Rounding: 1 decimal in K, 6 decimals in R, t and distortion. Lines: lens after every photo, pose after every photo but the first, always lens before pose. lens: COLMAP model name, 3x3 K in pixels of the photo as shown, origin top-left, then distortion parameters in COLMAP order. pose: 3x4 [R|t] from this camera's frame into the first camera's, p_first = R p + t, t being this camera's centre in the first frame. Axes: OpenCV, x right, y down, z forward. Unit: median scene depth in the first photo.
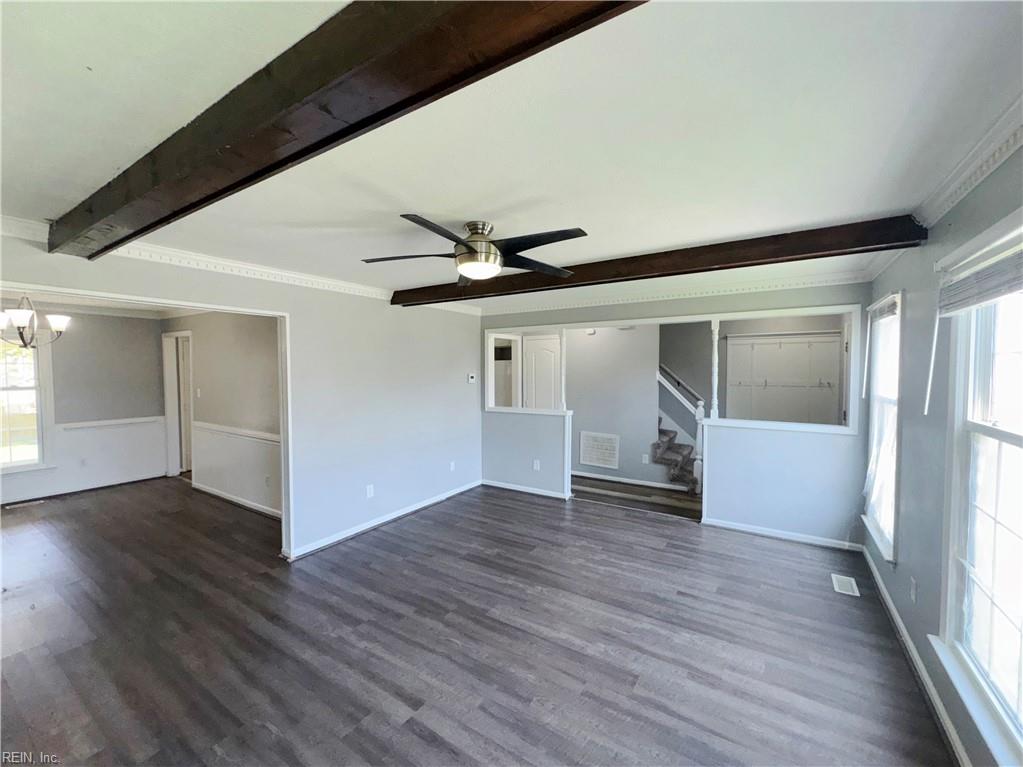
lens RADIAL K [[419.8, 0, 512.4], [0, 419.8, 379.8], [0, 0, 1]] dist [0.001445, 0.000458]
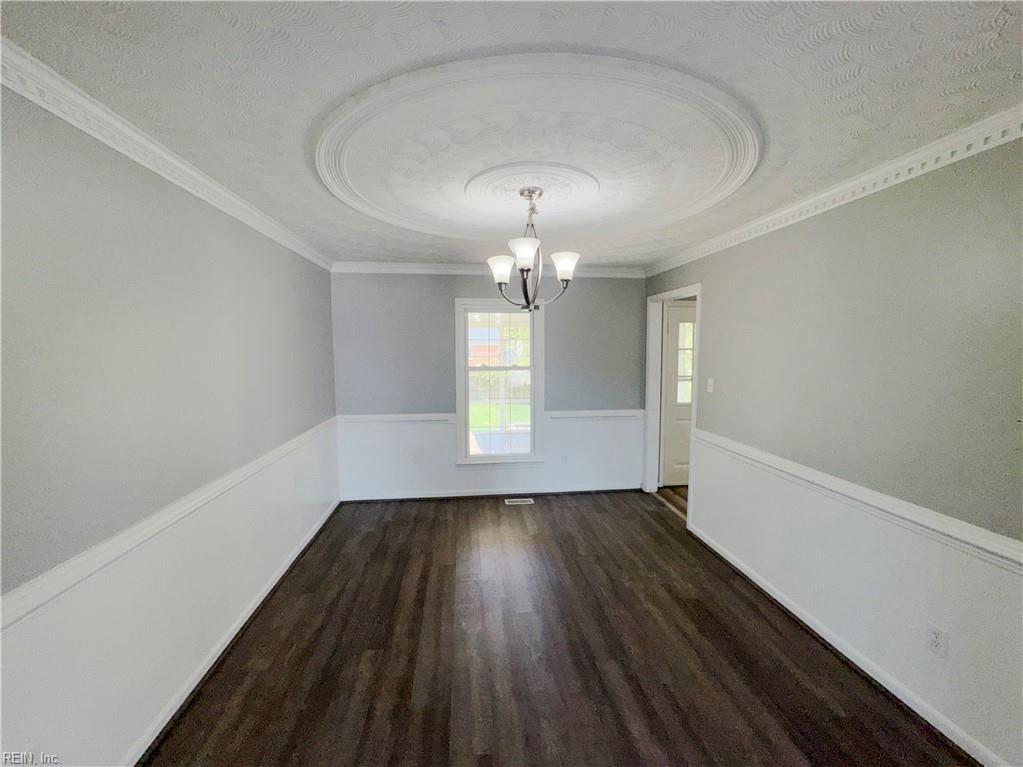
lens RADIAL K [[419.8, 0, 510.8], [0, 419.8, 383.7], [0, 0, 1]] dist [0.001445, 0.000458]
pose [[0.639822, 0.065176, -0.765755, -0.498839], [-0.021985, 0.997542, 0.066534, -0.004490], [0.768209, -0.025735, 0.639682, 0.419661]]
